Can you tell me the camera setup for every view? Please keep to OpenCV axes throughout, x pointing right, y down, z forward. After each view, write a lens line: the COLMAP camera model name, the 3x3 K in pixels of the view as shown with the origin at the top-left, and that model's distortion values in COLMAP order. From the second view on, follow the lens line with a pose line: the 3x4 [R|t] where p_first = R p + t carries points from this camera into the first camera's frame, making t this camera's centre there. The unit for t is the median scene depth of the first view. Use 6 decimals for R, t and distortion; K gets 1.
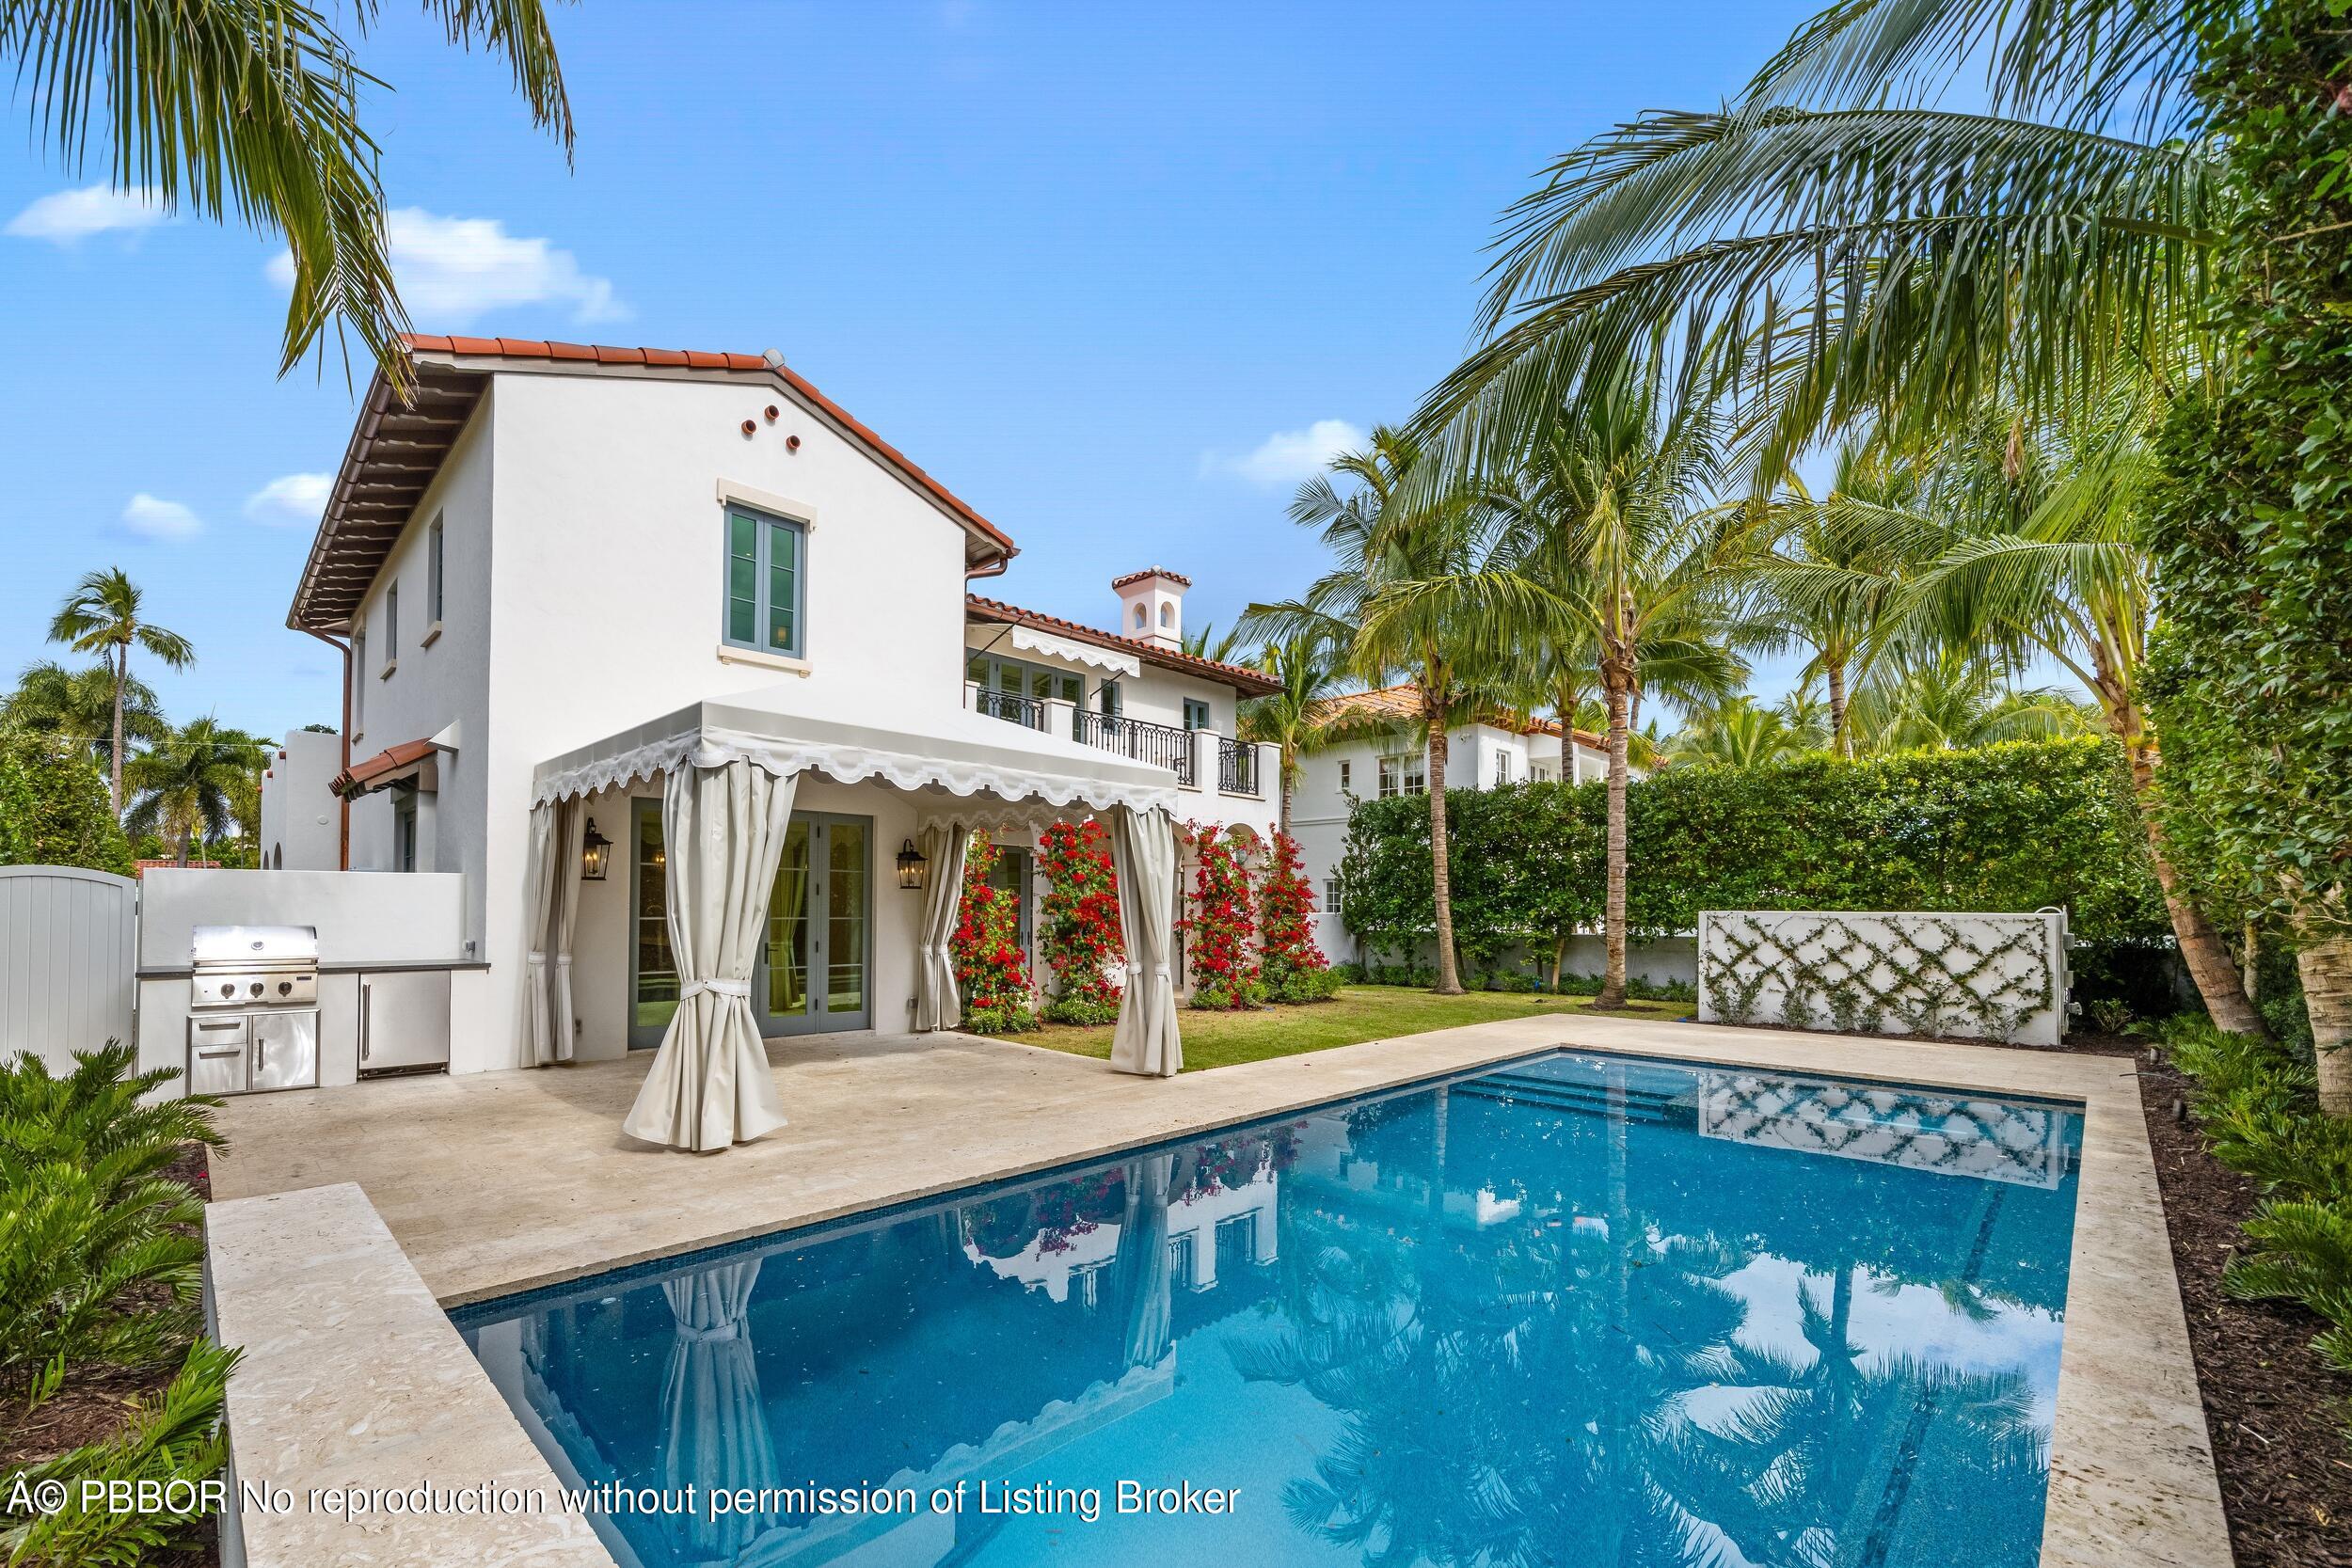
lens RADIAL K [[999.3, 0, 1118.2], [0, 999.3, 880.7], [0, 0, 1]] dist [-0.009308, -0.000577]
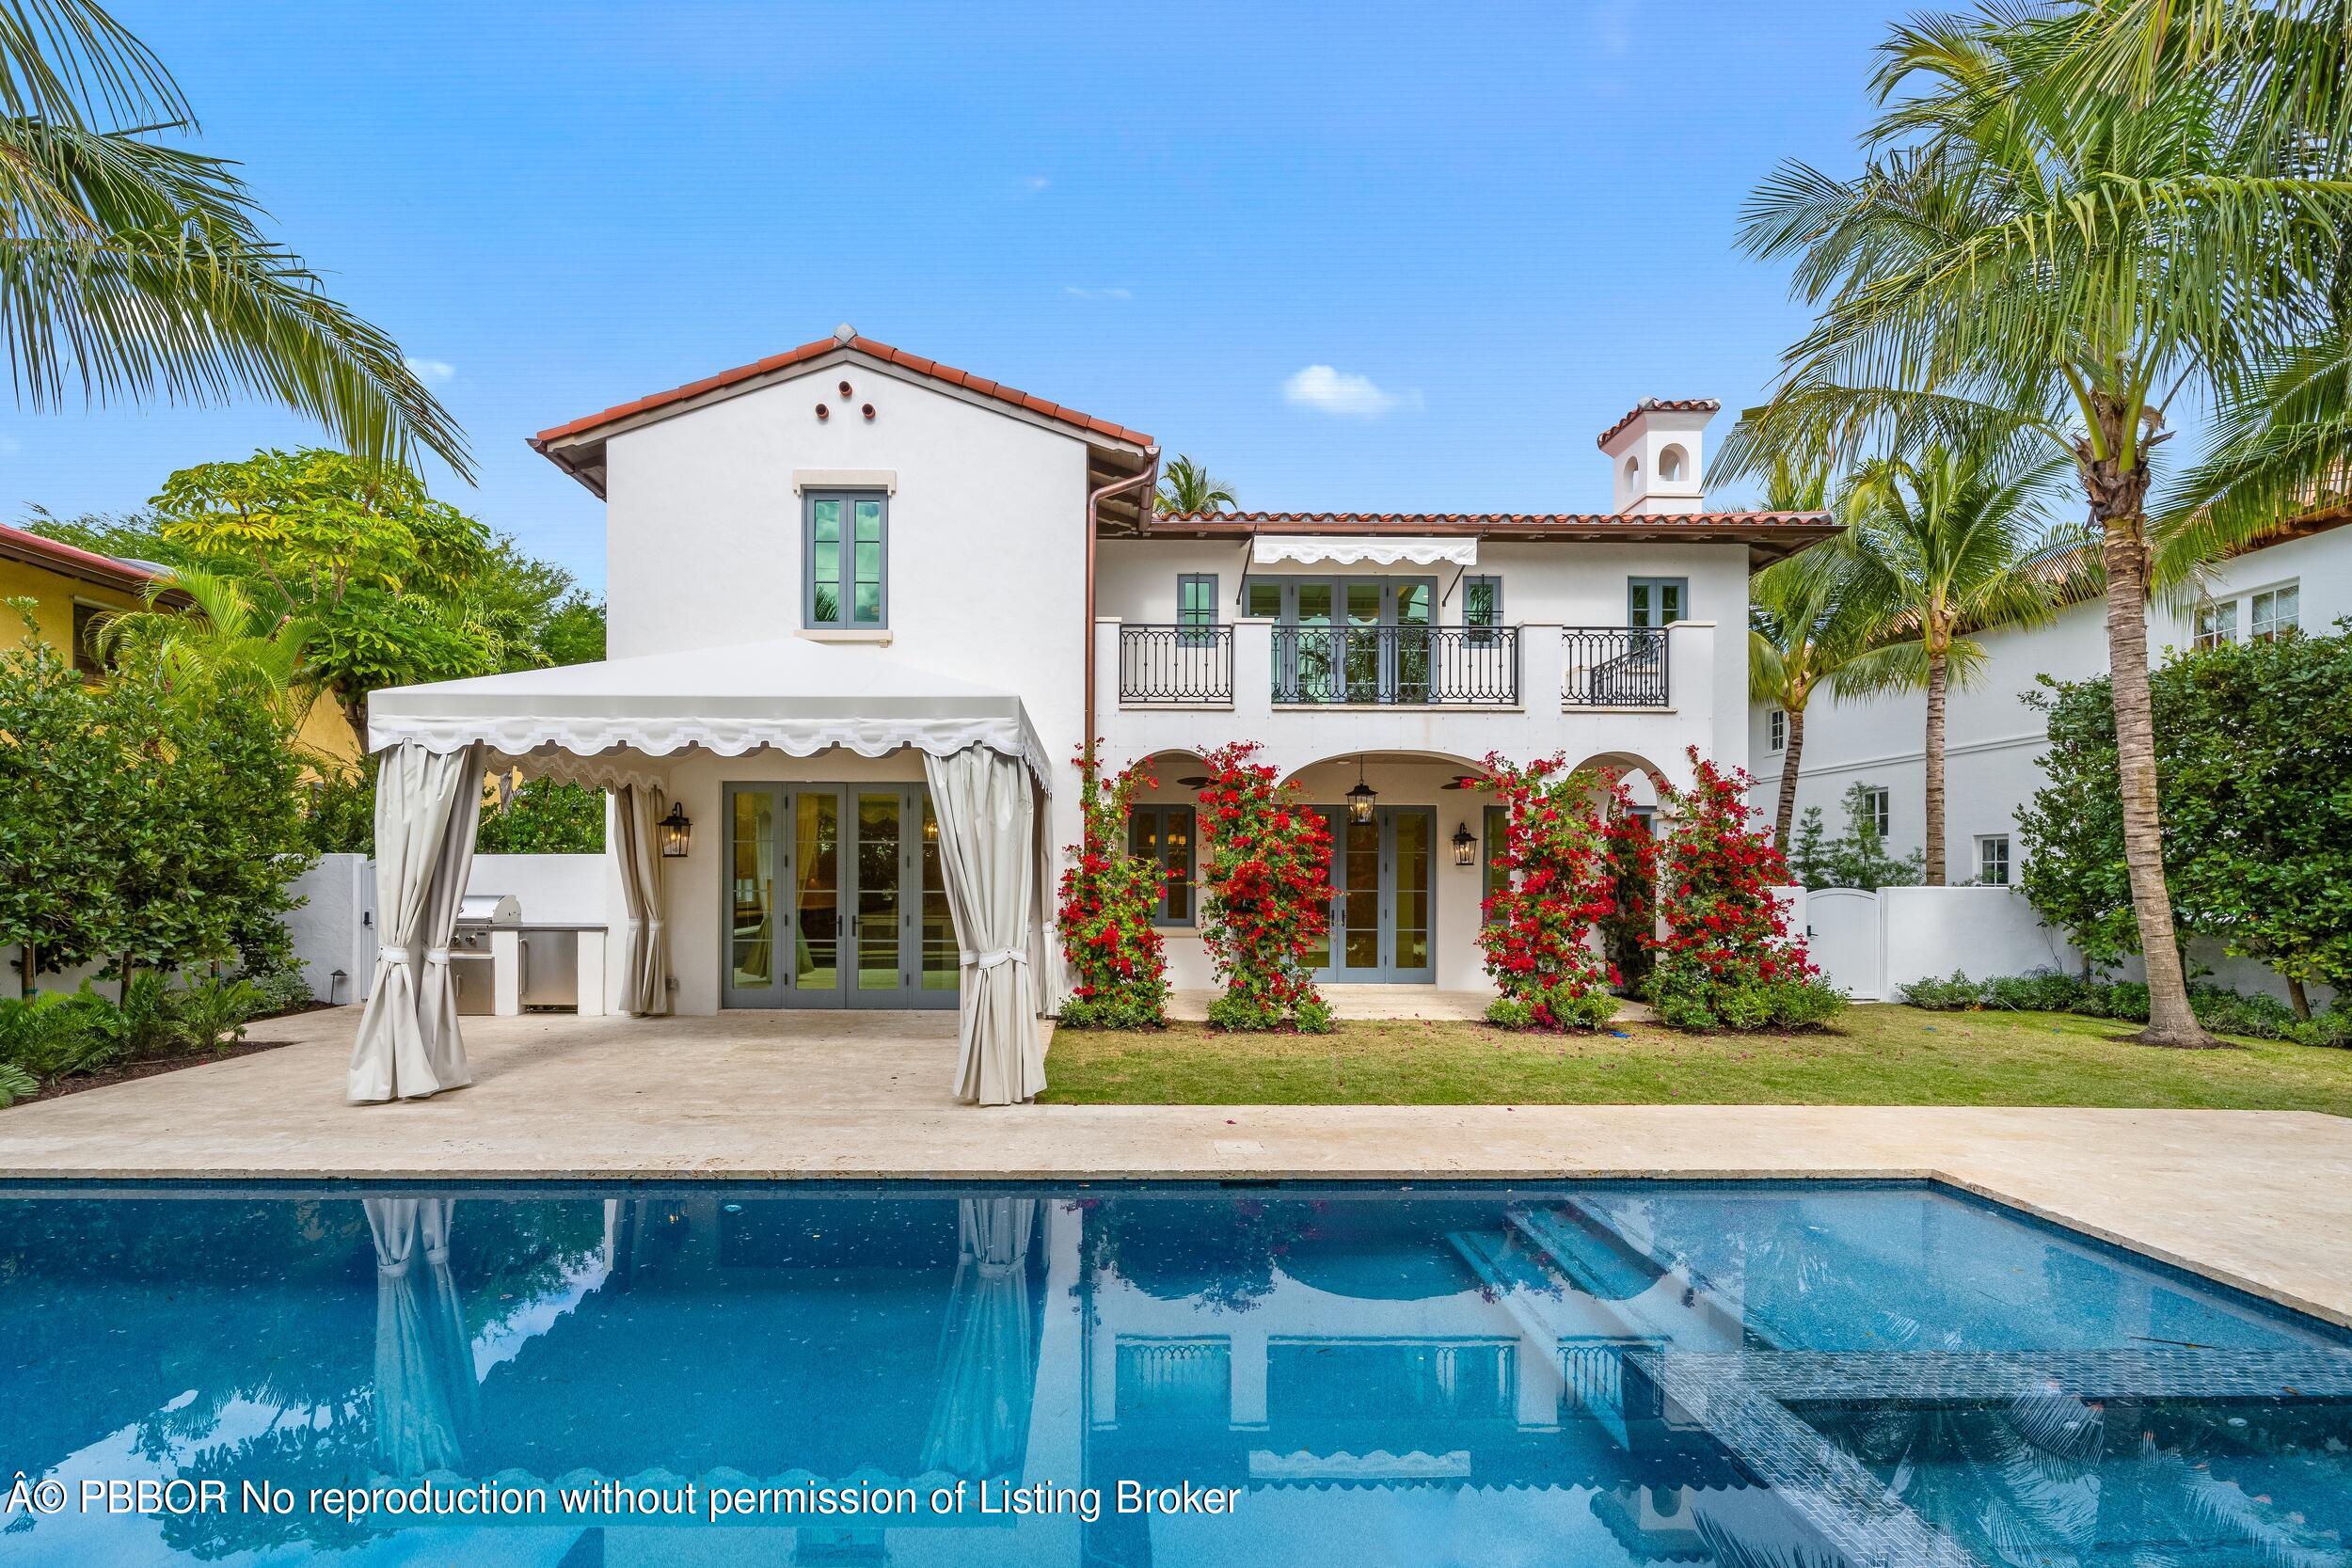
lens RADIAL K [[999.3, 0, 1118.2], [0, 999.3, 880.7], [0, 0, 1]] dist [-0.009308, -0.000577]
pose [[0.712175, -0.003945, -0.701991, 0.407744], [0.021881, 0.999623, 0.016581, 0.011429], [0.701661, -0.027169, 0.711993, 0.342934]]
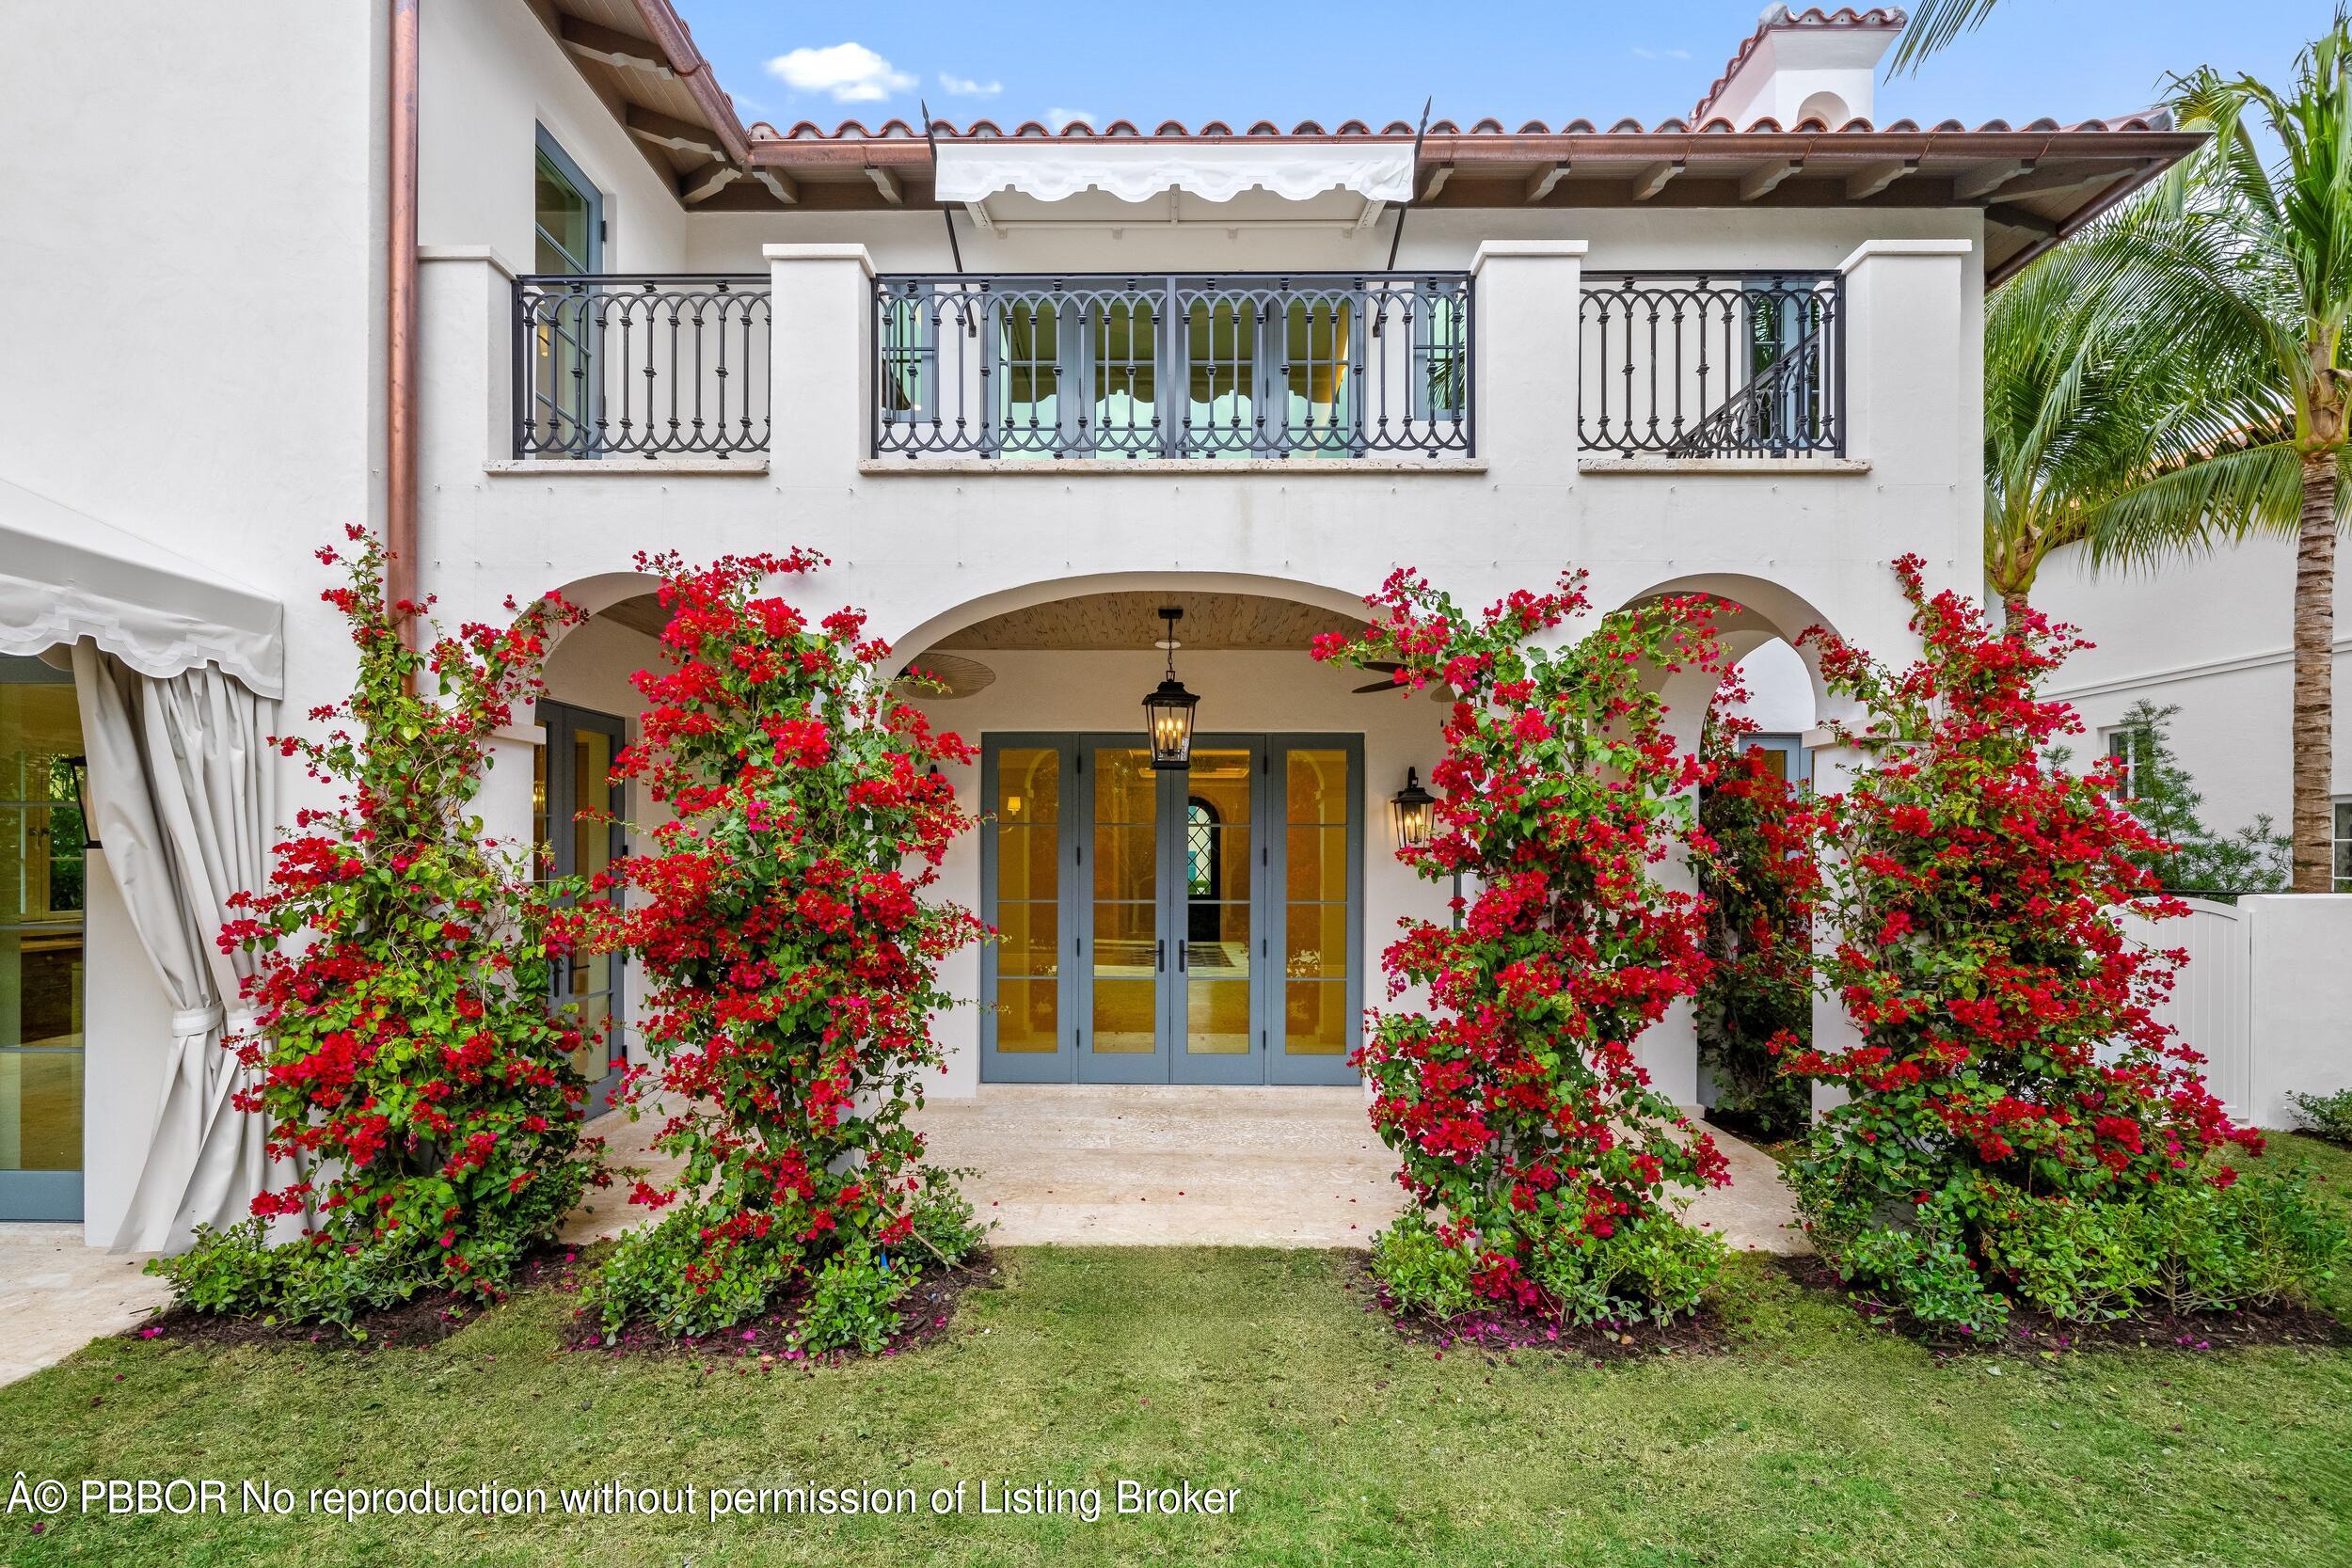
lens RADIAL K [[1133.7, 0, 1176.0], [0, 1133.7, 860.5], [0, 0, 1]] dist [-0.002772, -0.000033]
pose [[0.720972, -0.004075, -0.692953, 0.262343], [0.023756, 0.999540, 0.018839, 0.010514], [0.692557, -0.030044, 0.720737, 0.797280]]
